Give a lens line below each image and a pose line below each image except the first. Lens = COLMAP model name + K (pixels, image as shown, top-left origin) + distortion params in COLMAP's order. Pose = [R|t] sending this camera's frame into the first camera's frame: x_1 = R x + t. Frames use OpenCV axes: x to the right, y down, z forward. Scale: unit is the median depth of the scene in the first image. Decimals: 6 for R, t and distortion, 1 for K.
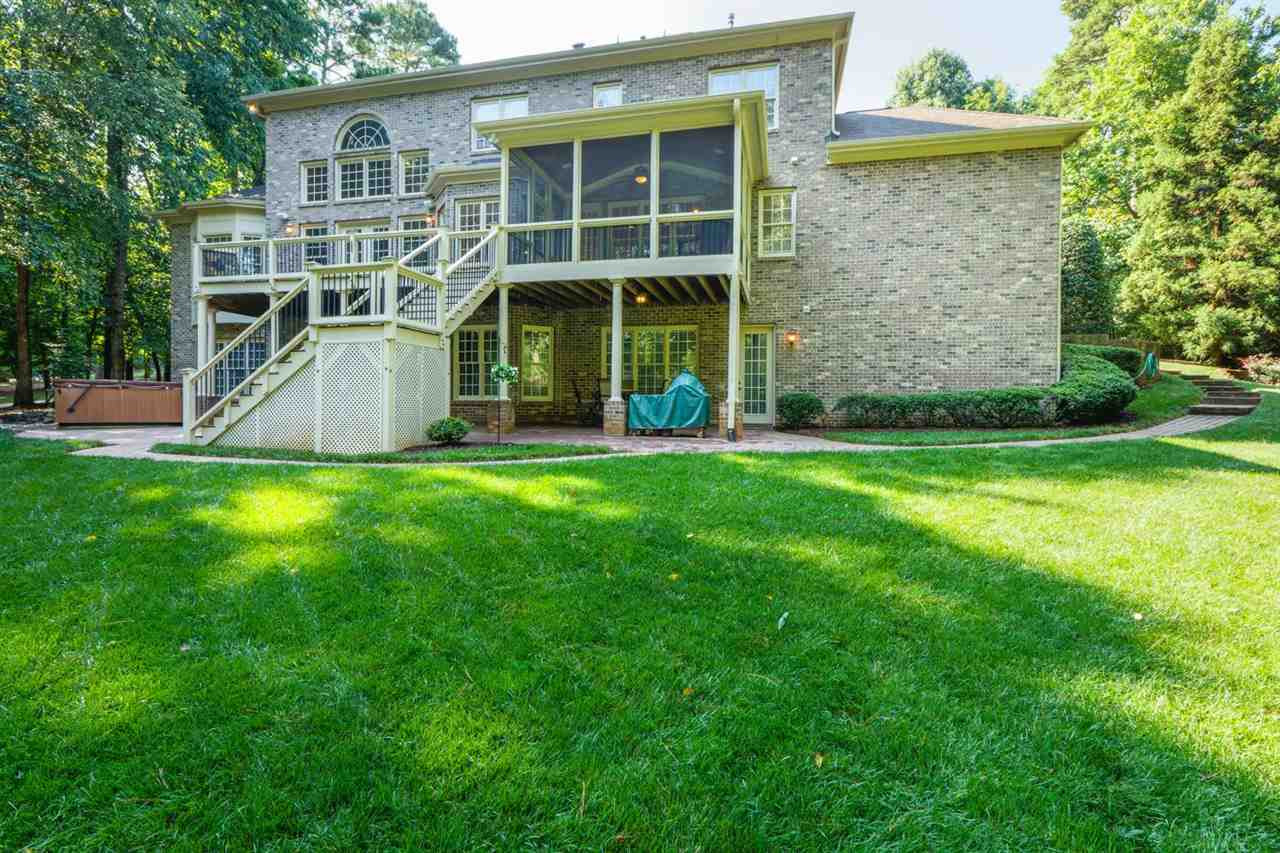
lens RADIAL K [[581.1, 0, 646.3], [0, 581.1, 423.0], [0, 0, 1]] dist [-0.009726, -0.000398]
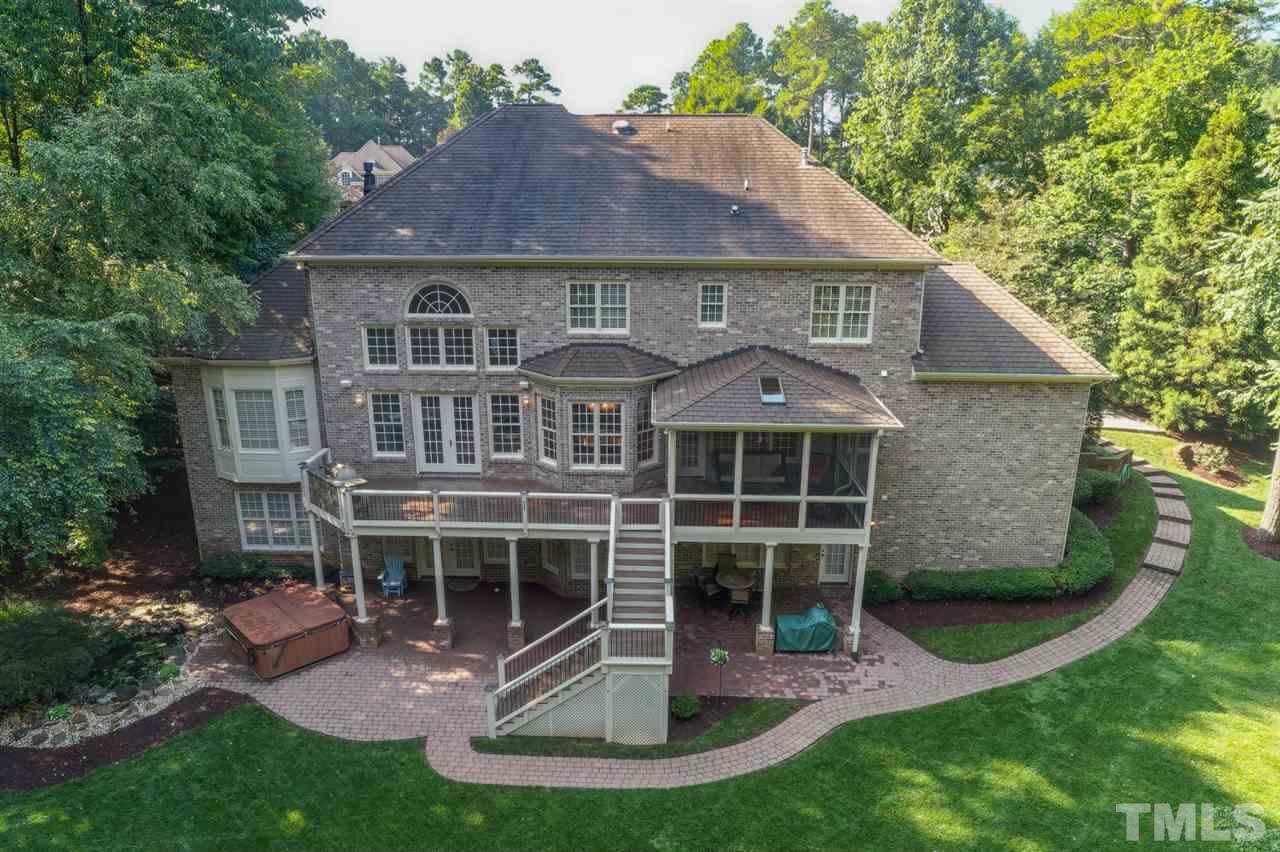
lens RADIAL K [[836.1, 0, 634.4], [0, 836.1, 434.8], [0, 0, 1]] dist [-0.040441, 0.002717]
pose [[0.978087, -0.063974, 0.198124, -0.555168], [0.008821, 0.963500, 0.267564, -0.782666], [-0.208010, -0.259953, 0.942951, -0.467367]]
